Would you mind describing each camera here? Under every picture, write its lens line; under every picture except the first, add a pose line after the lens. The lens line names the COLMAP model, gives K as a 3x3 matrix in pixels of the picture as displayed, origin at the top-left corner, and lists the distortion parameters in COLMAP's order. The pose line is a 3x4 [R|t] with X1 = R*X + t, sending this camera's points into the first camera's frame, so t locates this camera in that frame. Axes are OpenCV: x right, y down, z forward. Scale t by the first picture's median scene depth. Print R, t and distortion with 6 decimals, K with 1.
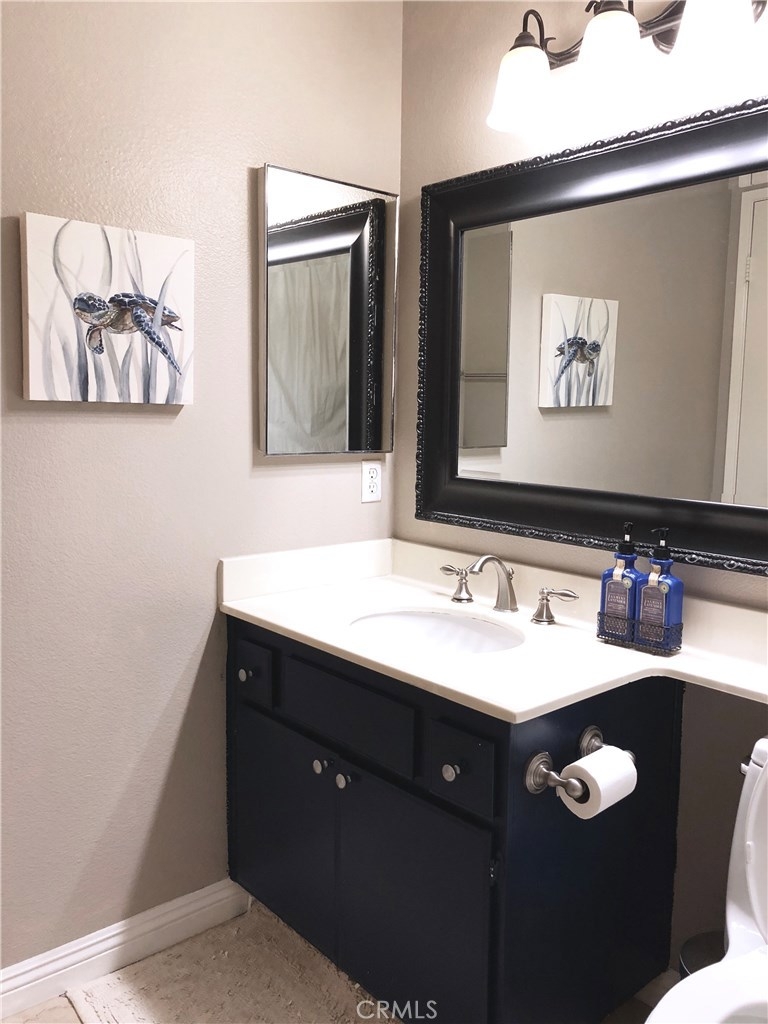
lens RADIAL K [[830.0, 0, 384.4], [0, 830.0, 510.8], [0, 0, 1]] dist [0.038566, -0.072607]
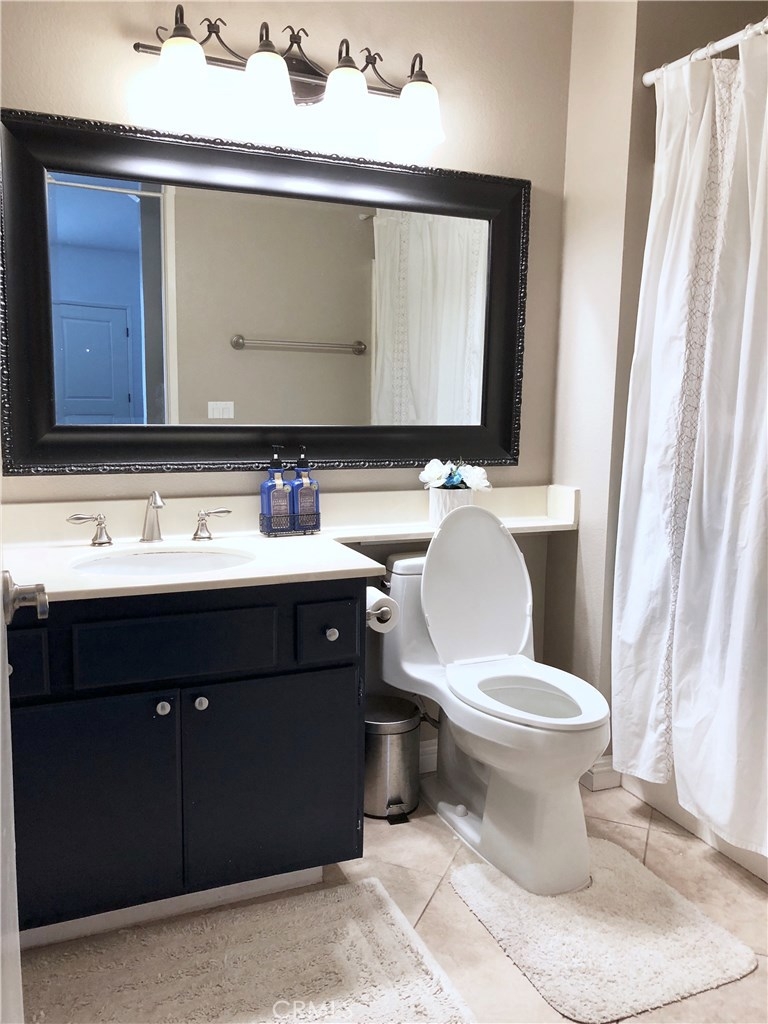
lens RADIAL K [[830.0, 0, 380.4], [0, 830.0, 515.0], [0, 0, 1]] dist [0.038566, -0.072607]
pose [[0.296164, -0.144014, 0.944218, -0.925527], [0.109534, 0.987167, 0.116208, -0.012022], [-0.948836, 0.069007, 0.308138, 0.427202]]
